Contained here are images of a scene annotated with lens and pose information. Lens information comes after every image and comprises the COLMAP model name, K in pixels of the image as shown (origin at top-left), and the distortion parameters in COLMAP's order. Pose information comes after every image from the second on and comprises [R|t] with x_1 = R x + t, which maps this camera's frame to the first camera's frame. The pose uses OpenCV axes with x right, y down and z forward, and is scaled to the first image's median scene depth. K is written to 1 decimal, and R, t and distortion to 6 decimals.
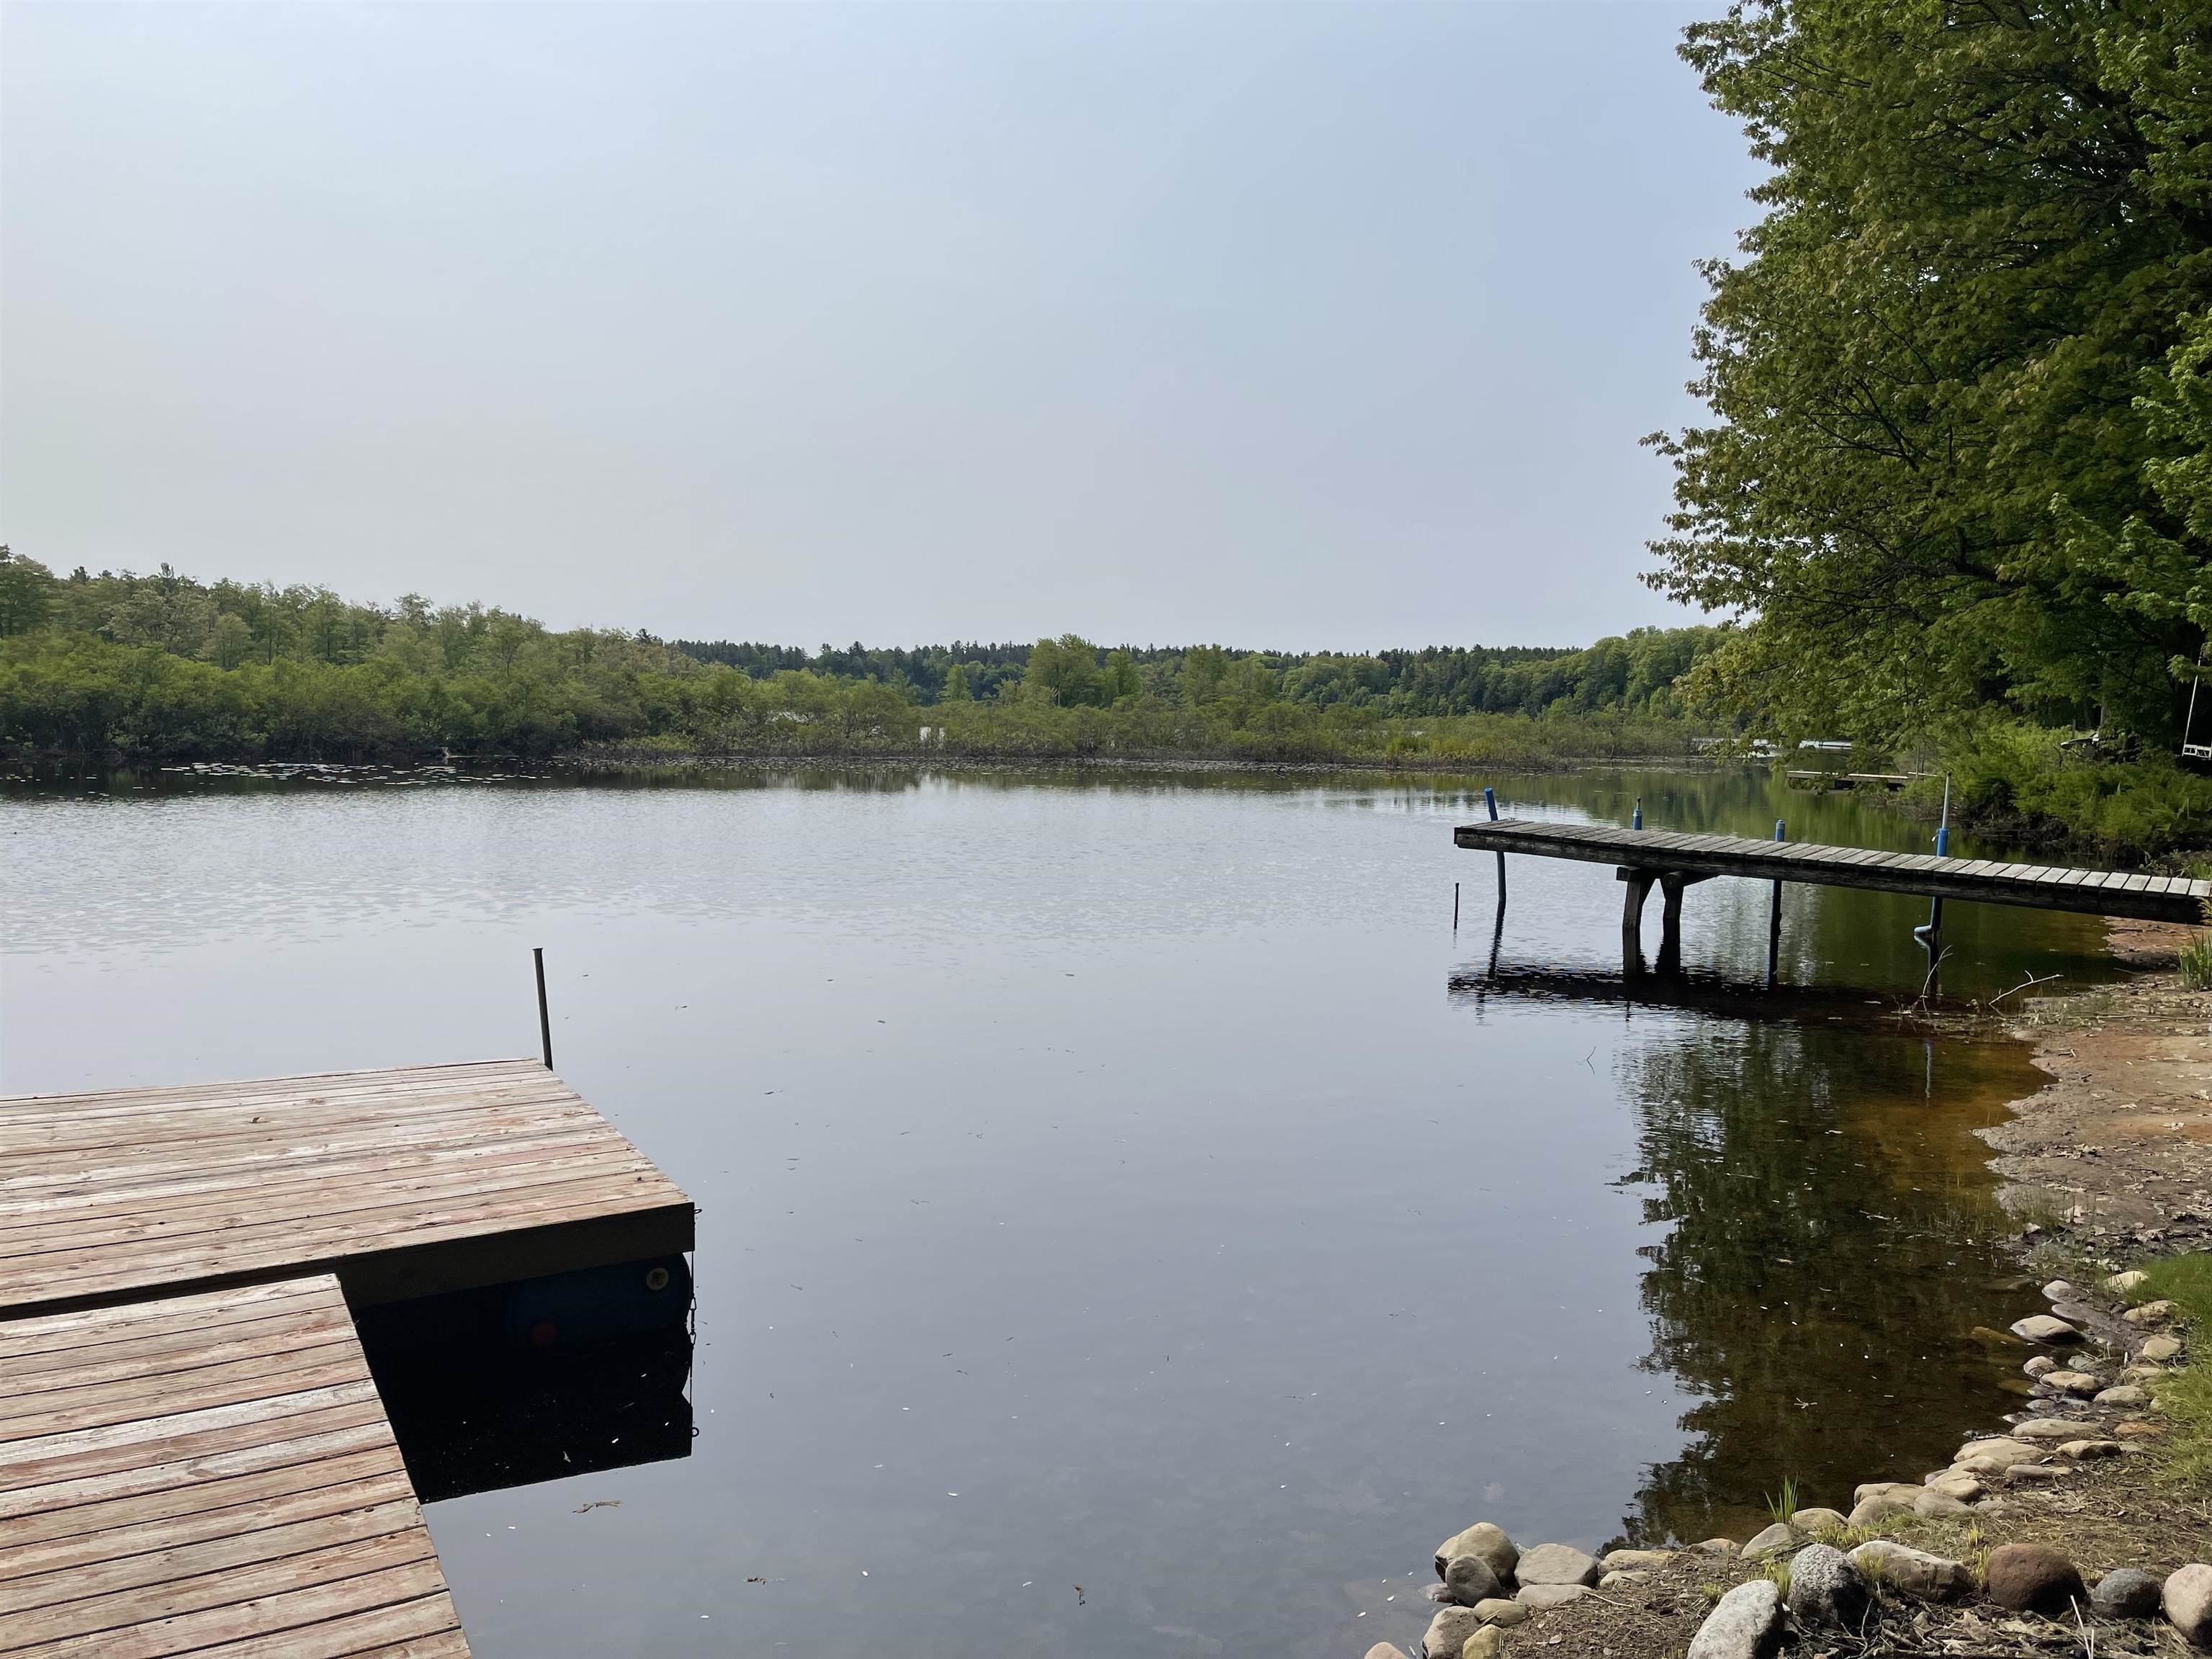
lens RADIAL K [[1681.3, 0, 1105.8], [0, 1681.3, 826.3], [0, 0, 1]] dist [0.052914, -0.053940]
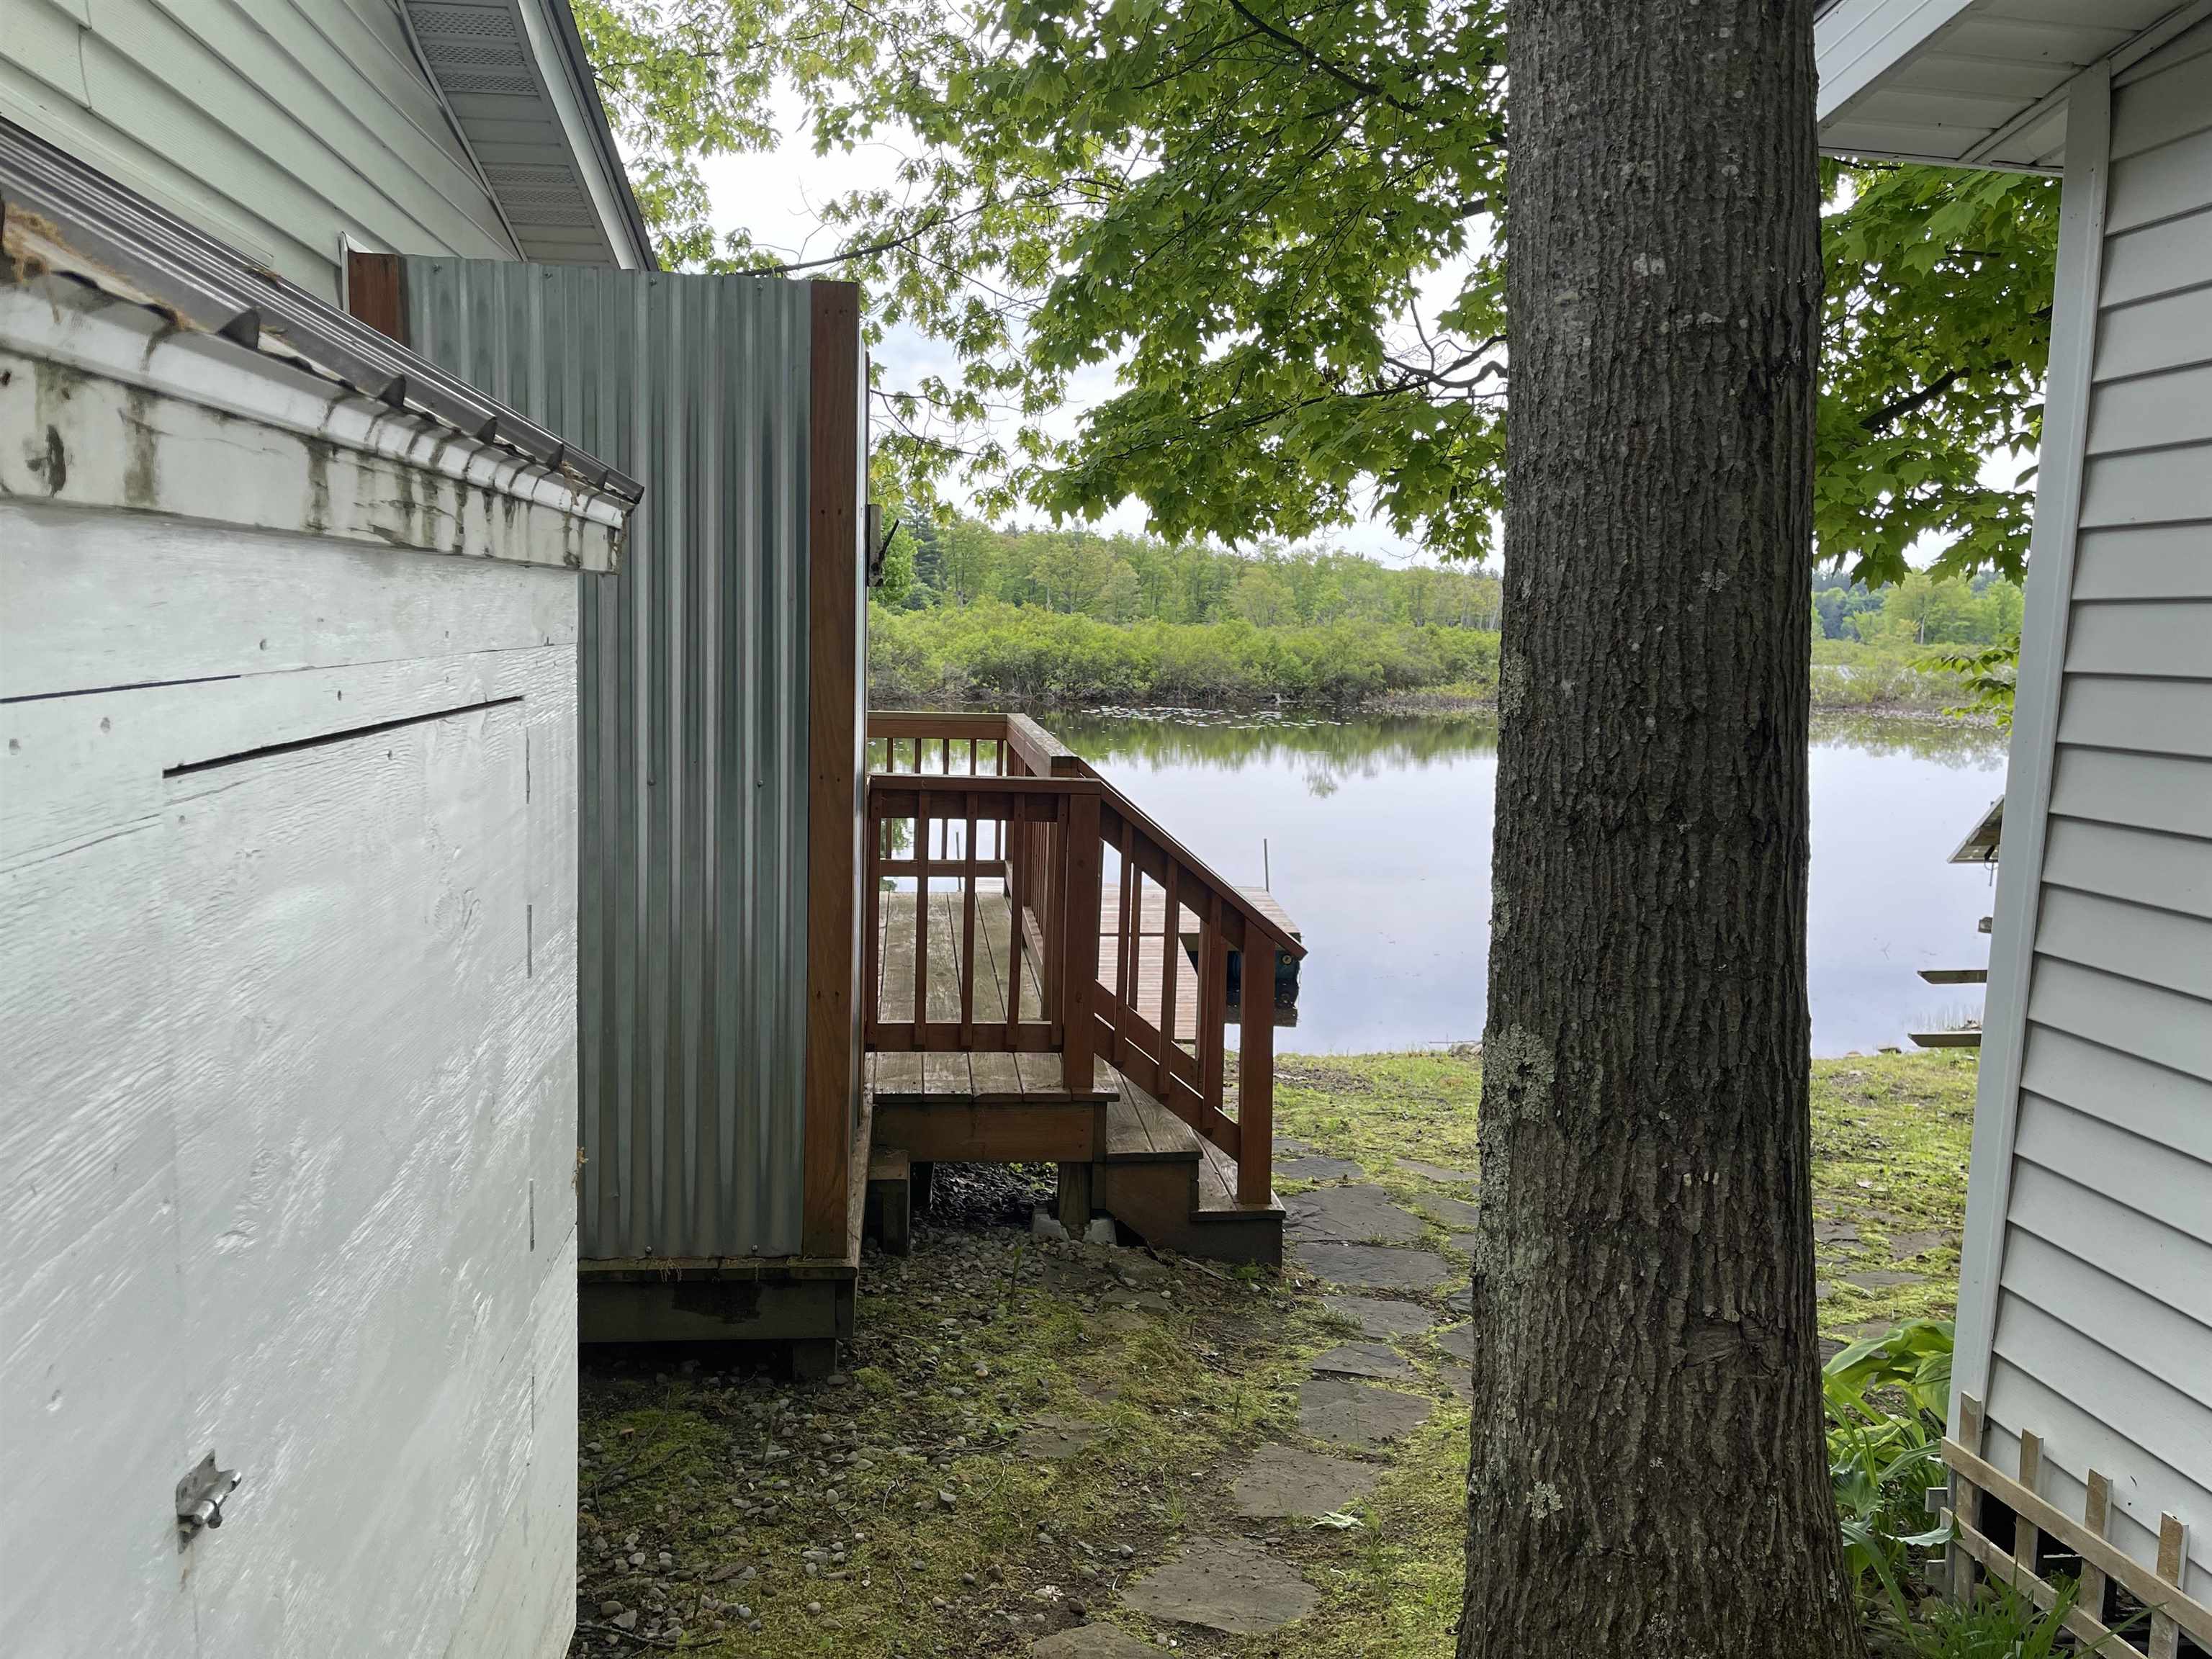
lens RADIAL K [[1681.3, 0, 1099.0], [0, 1681.3, 839.9], [0, 0, 1]] dist [0.052914, -0.053940]
pose [[0.884018, 0.058393, -0.463791, 0.061279], [-0.035748, 0.997707, 0.057477, -0.005804], [0.466084, -0.034231, 0.884078, -0.130263]]
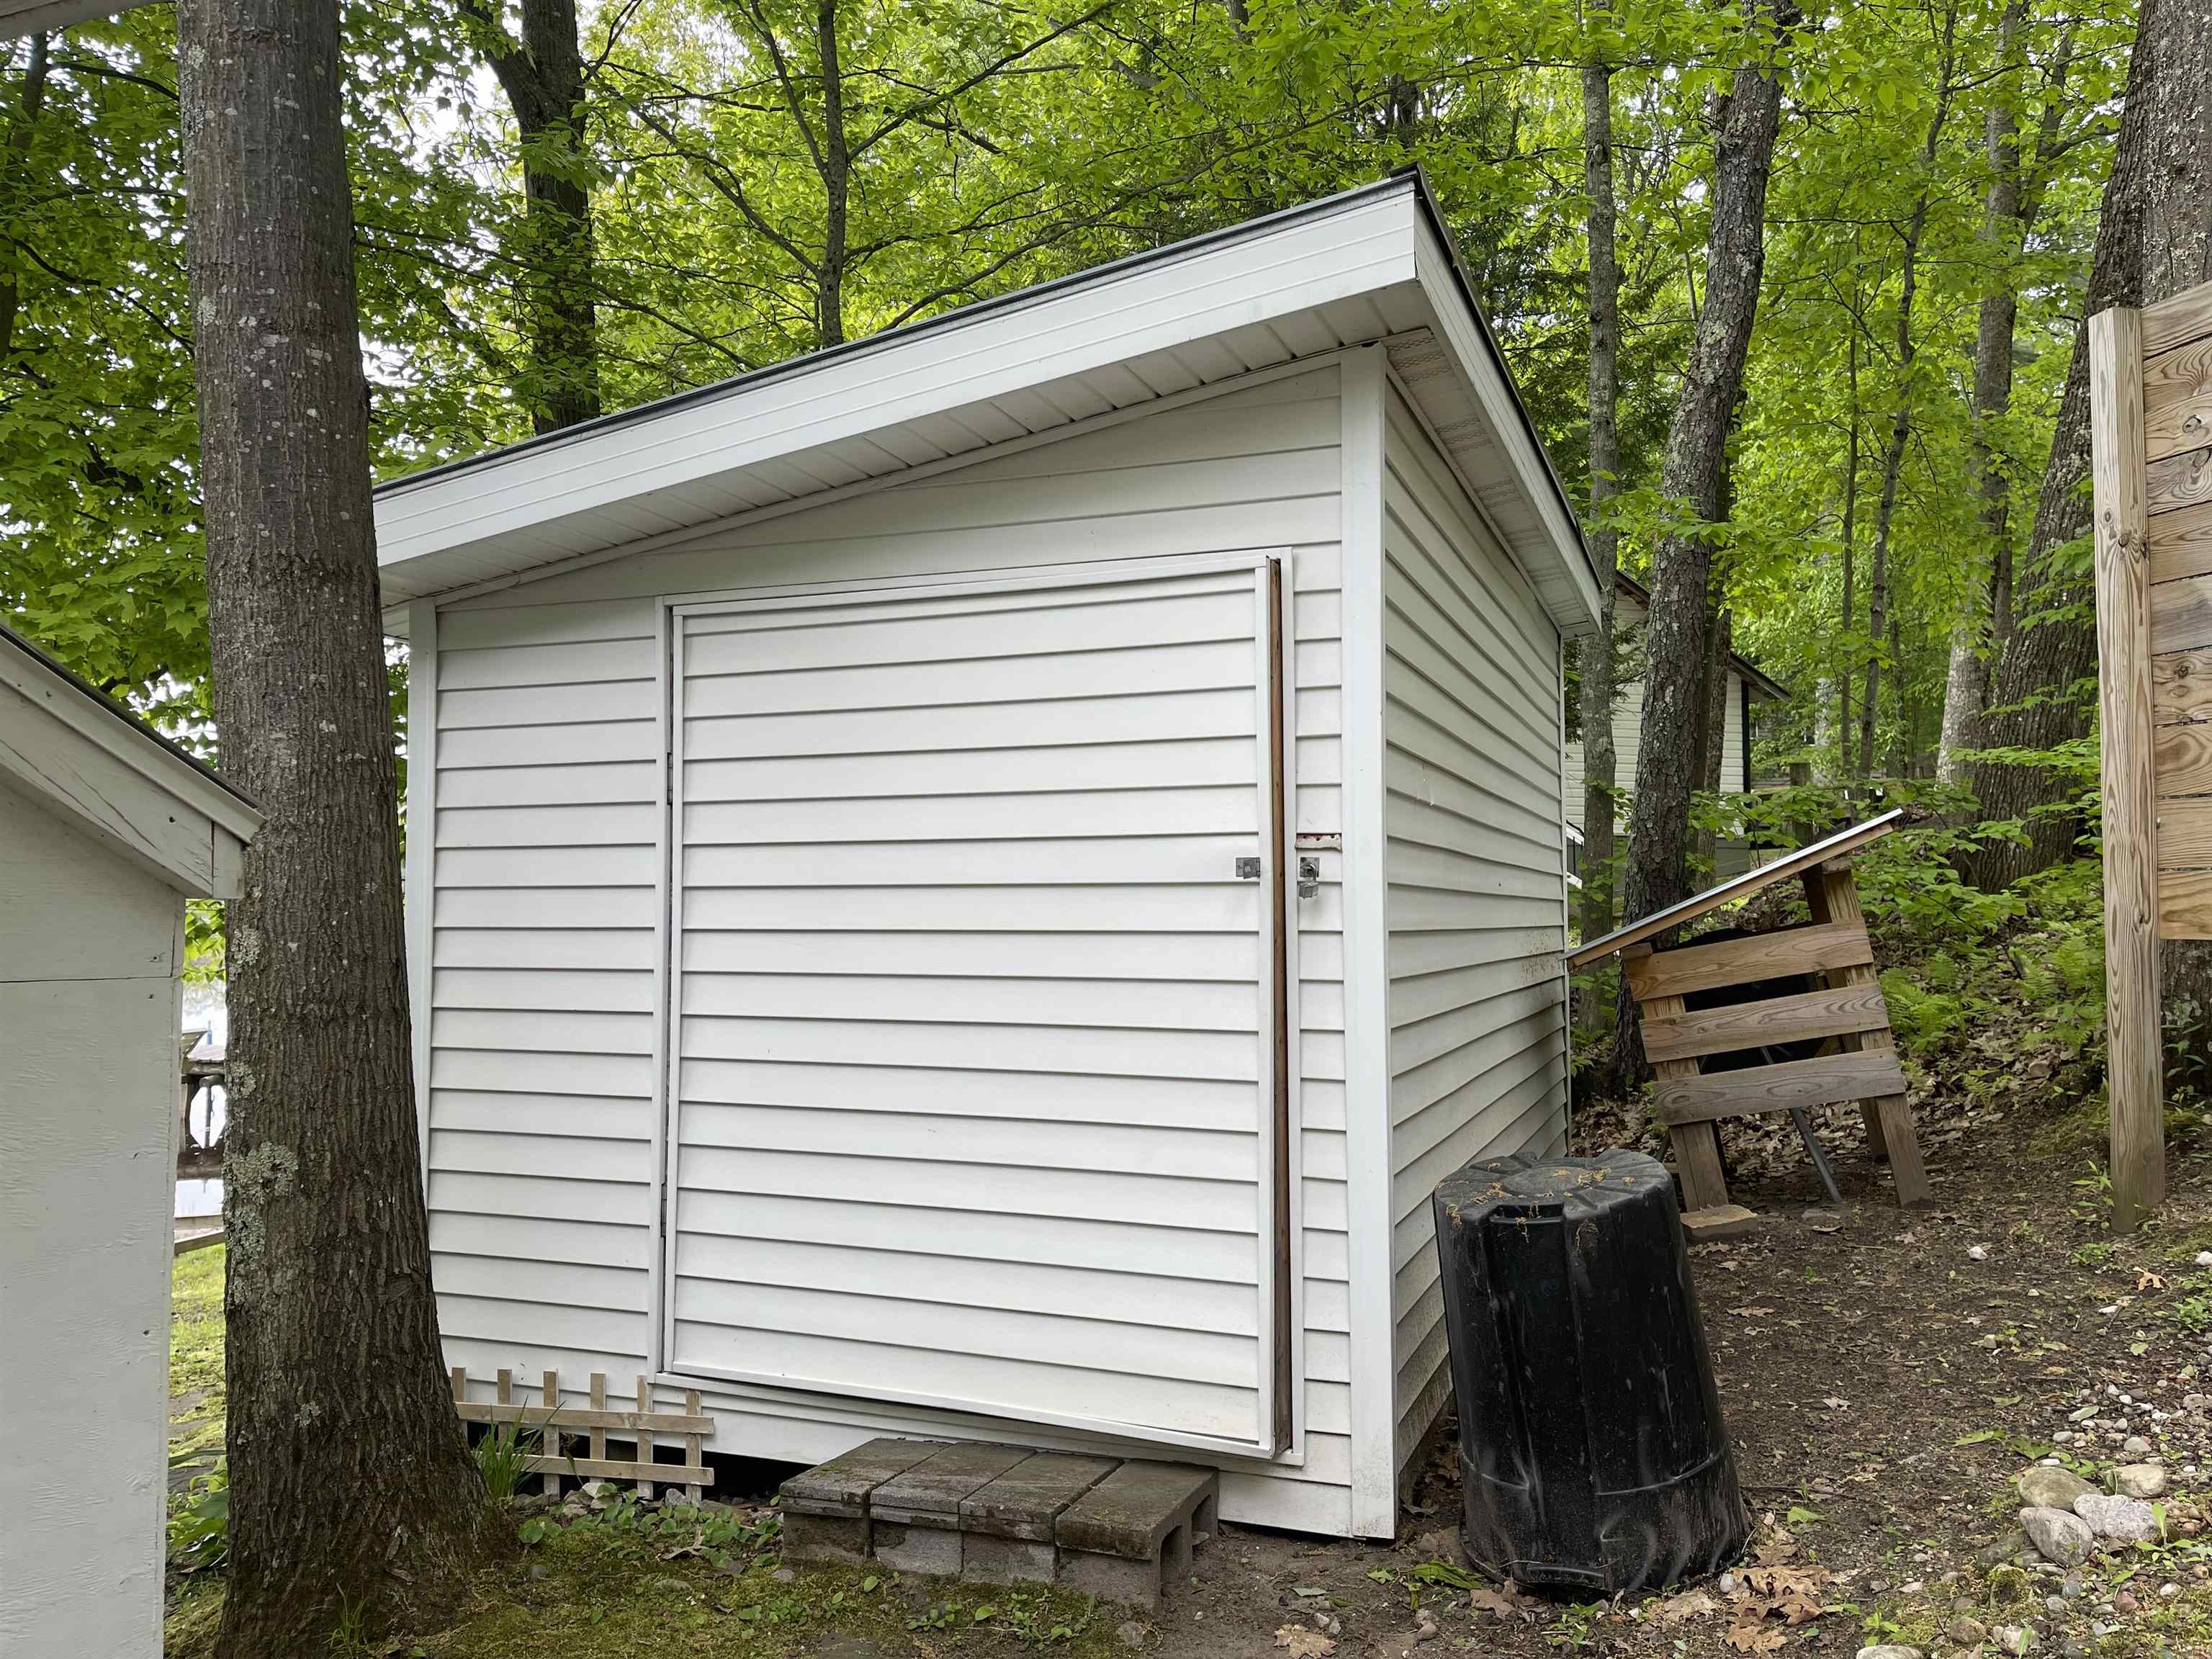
lens RADIAL K [[1681.3, 0, 1107.7], [0, 1681.3, 833.1], [0, 0, 1]] dist [0.052914, -0.053940]
pose [[0.834477, -0.001638, 0.551041, -0.555886], [0.055397, 0.995179, -0.080933, 0.034245], [-0.548251, 0.098063, 0.830544, -1.353933]]
